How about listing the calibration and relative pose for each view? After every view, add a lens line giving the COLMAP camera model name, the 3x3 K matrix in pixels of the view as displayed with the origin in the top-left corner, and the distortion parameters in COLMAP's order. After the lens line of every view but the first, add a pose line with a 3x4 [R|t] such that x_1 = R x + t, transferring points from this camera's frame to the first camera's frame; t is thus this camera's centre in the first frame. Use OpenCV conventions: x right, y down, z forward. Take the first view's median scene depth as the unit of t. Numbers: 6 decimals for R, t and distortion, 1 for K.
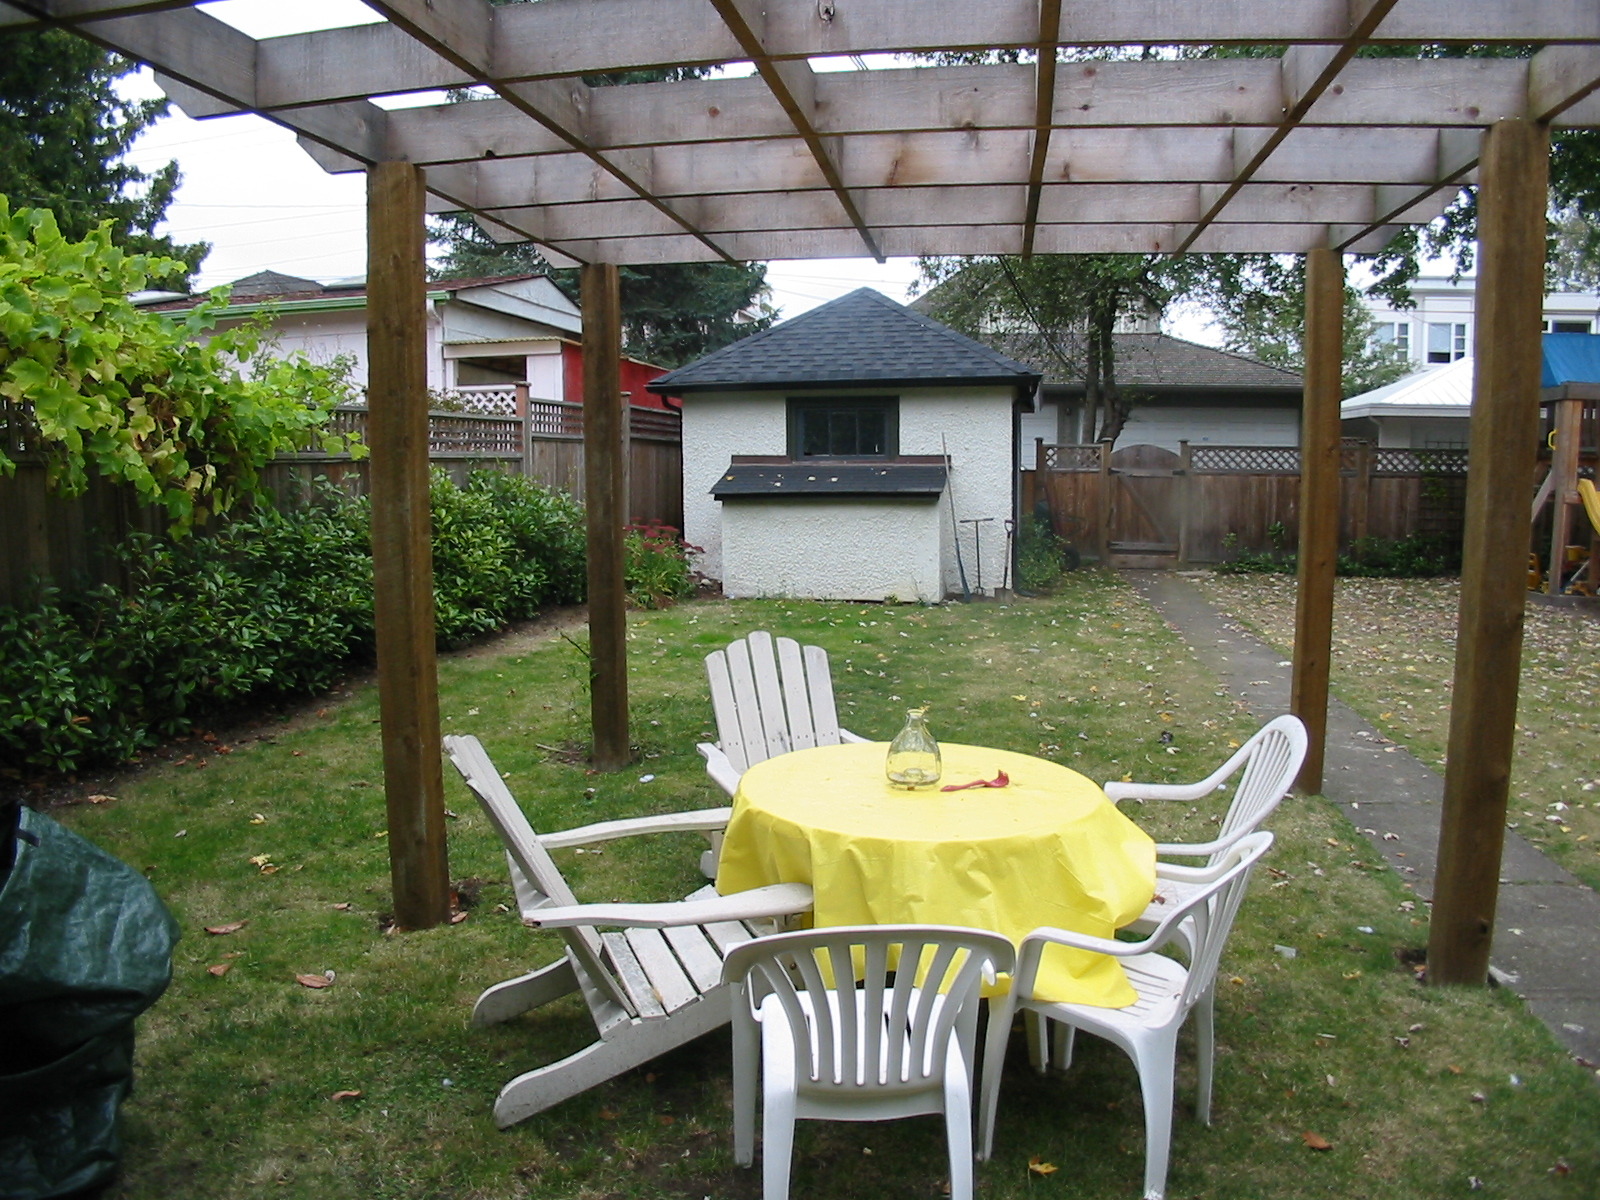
lens RADIAL K [[1162.2, 0, 800.0], [0, 1162.2, 600.0], [0, 0, 1]] dist [-0.205500, 0.102677]
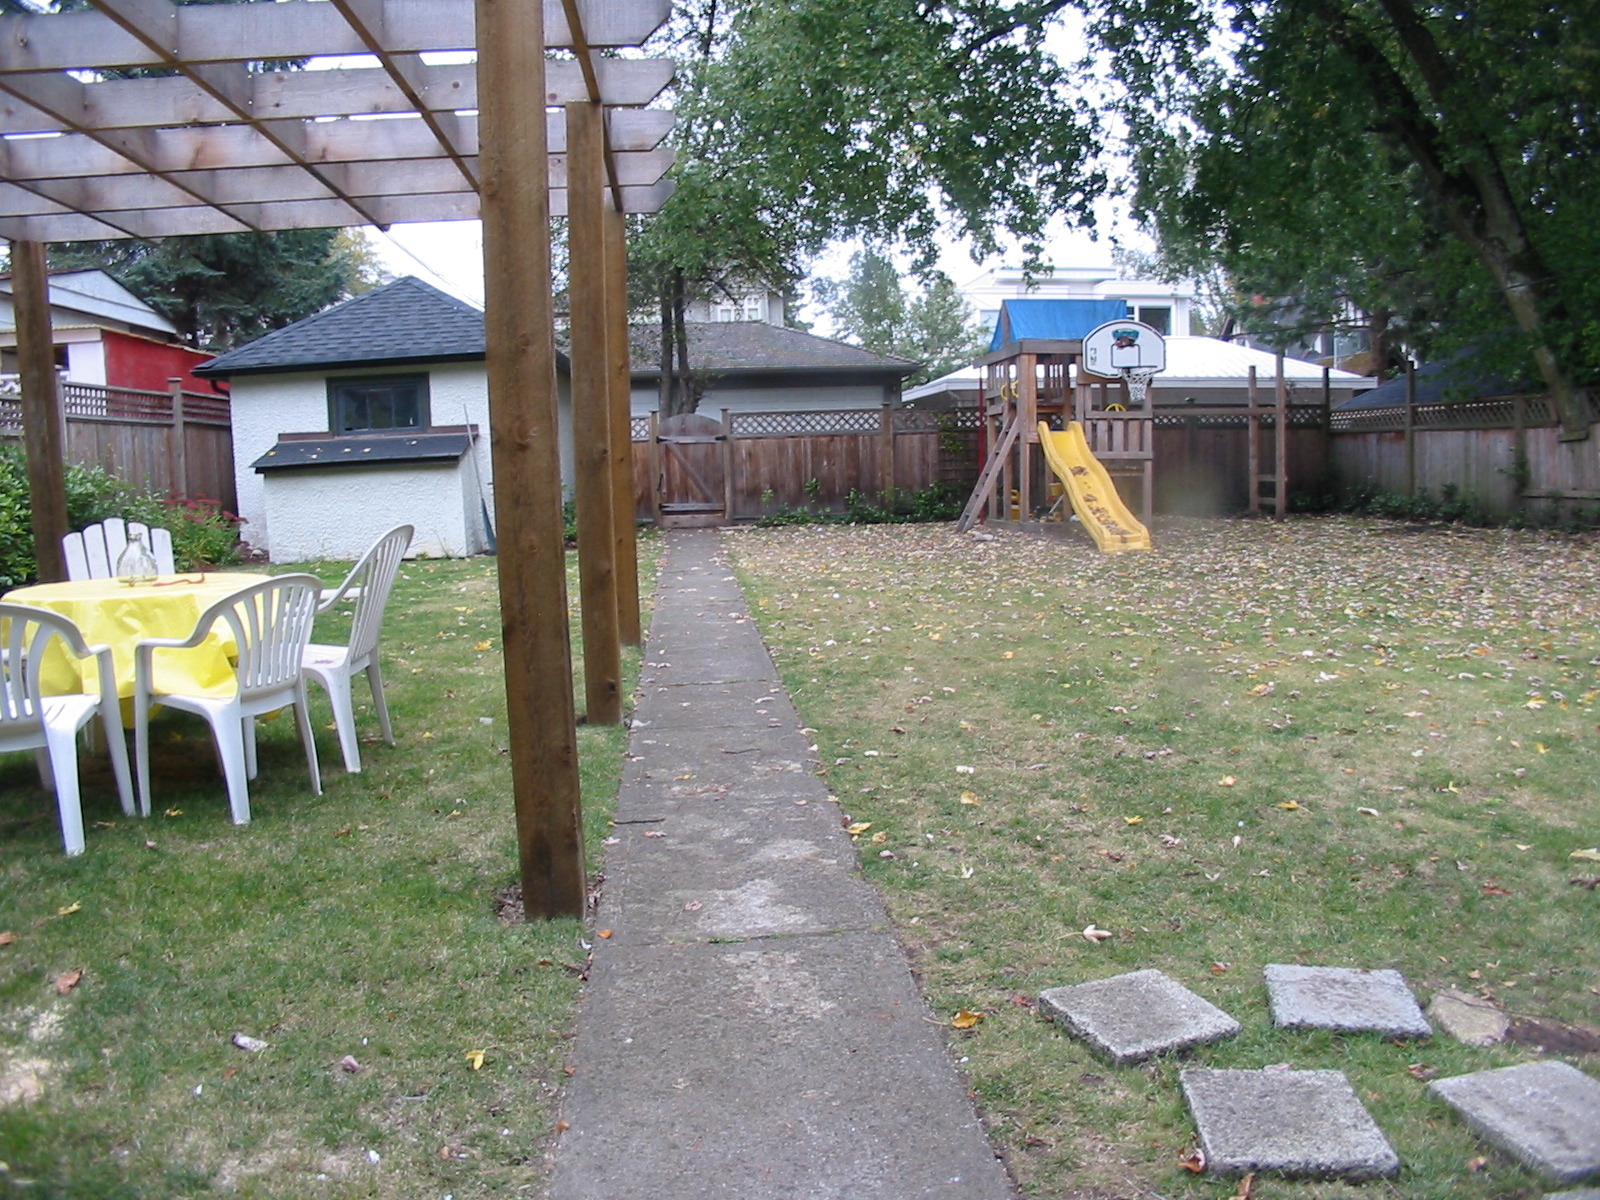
lens RADIAL K [[1162.2, 0, 800.0], [0, 1162.2, 600.0], [0, 0, 1]] dist [-0.205500, 0.102677]
pose [[0.961754, -0.058800, 0.267529, 0.116891], [0.059314, 0.998220, 0.006167, 0.048986], [-0.267416, 0.009937, 0.963530, -0.113132]]
